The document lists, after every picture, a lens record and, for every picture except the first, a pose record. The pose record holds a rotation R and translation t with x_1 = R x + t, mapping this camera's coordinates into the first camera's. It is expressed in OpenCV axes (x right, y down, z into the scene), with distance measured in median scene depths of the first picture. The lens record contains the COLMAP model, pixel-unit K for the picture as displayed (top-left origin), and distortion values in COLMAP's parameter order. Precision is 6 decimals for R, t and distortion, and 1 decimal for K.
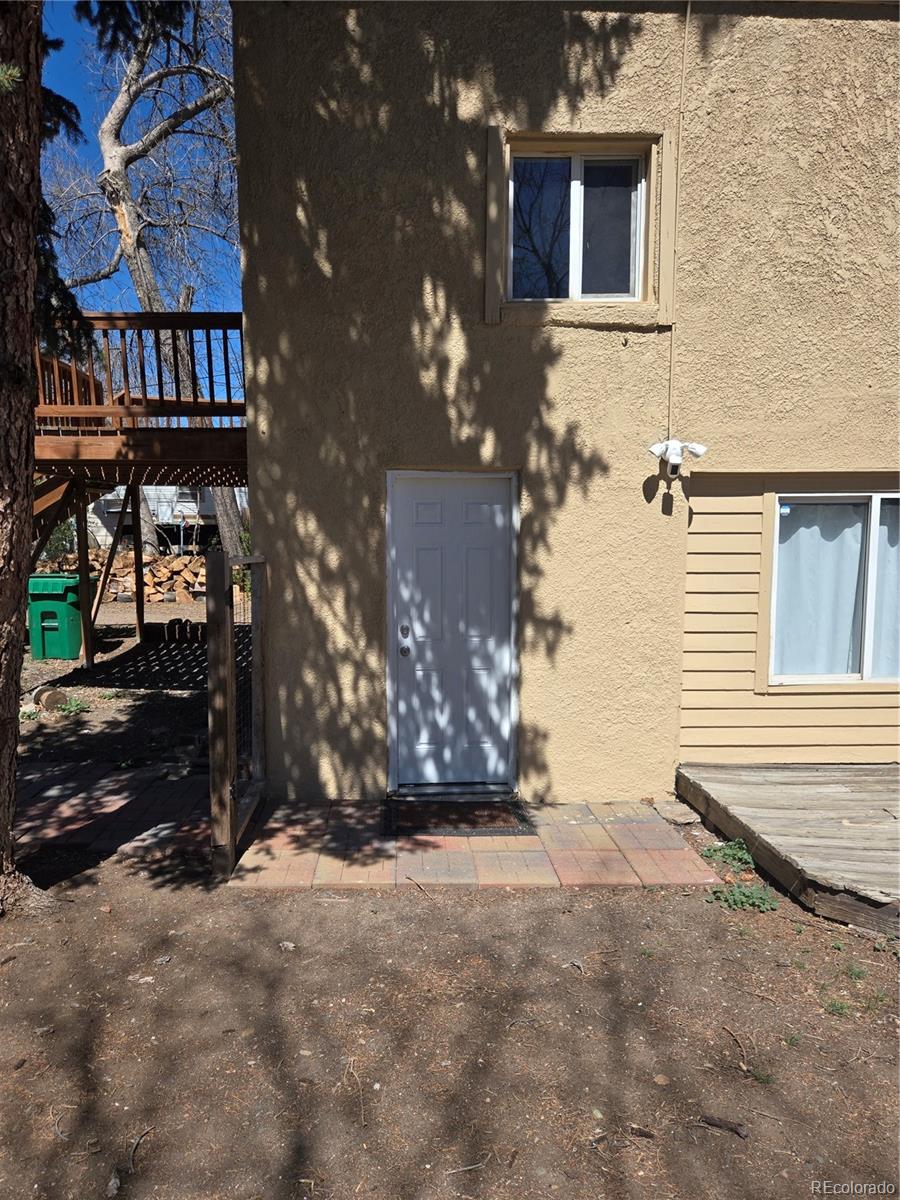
lens RADIAL K [[925.9, 0, 444.2], [0, 925.9, 597.4], [0, 0, 1]] dist [0.180712, -0.002710]
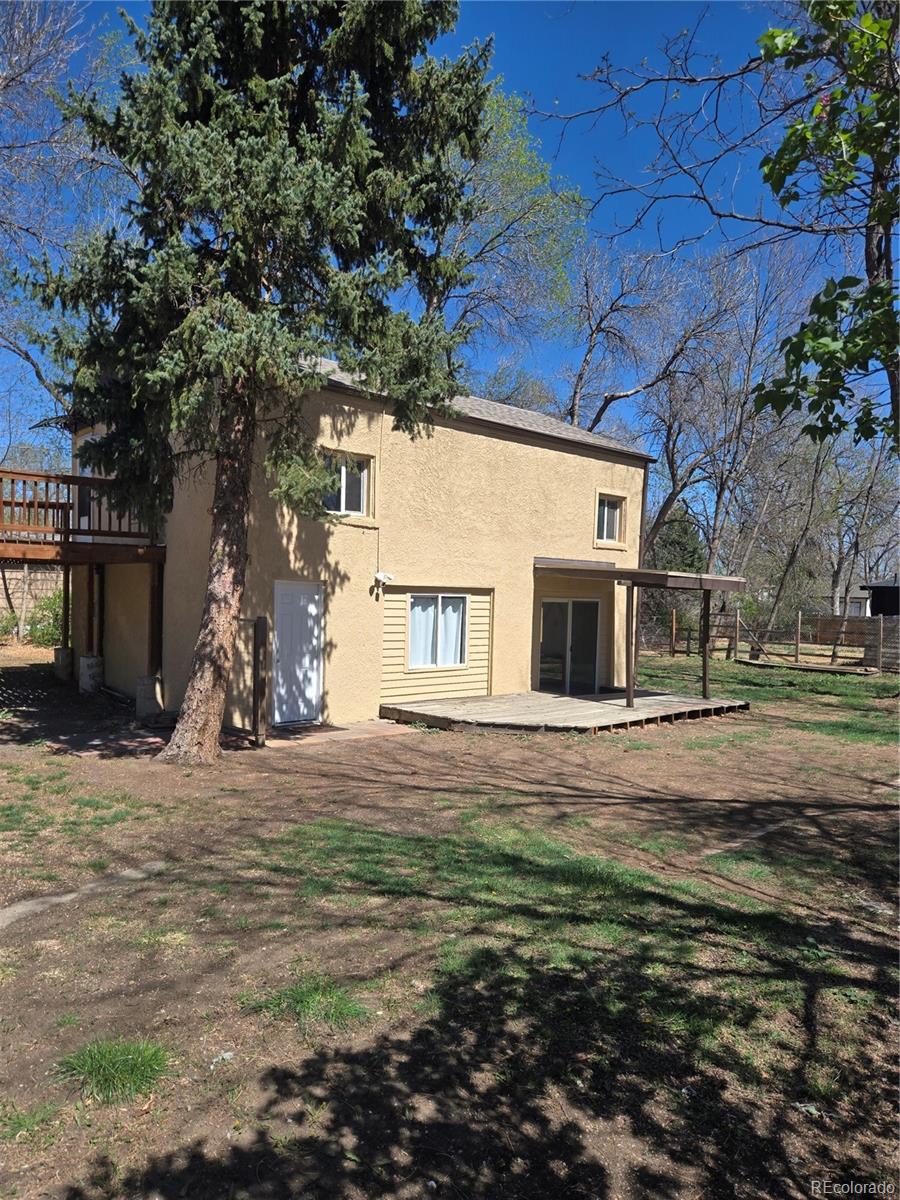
lens RADIAL K [[925.9, 0, 444.2], [0, 925.9, 597.4], [0, 0, 1]] dist [0.180712, -0.002710]
pose [[0.820492, 0.014117, 0.571483, -0.984466], [0.013762, 0.998918, -0.044434, 0.012405], [-0.571492, 0.044322, 0.819410, -1.073375]]
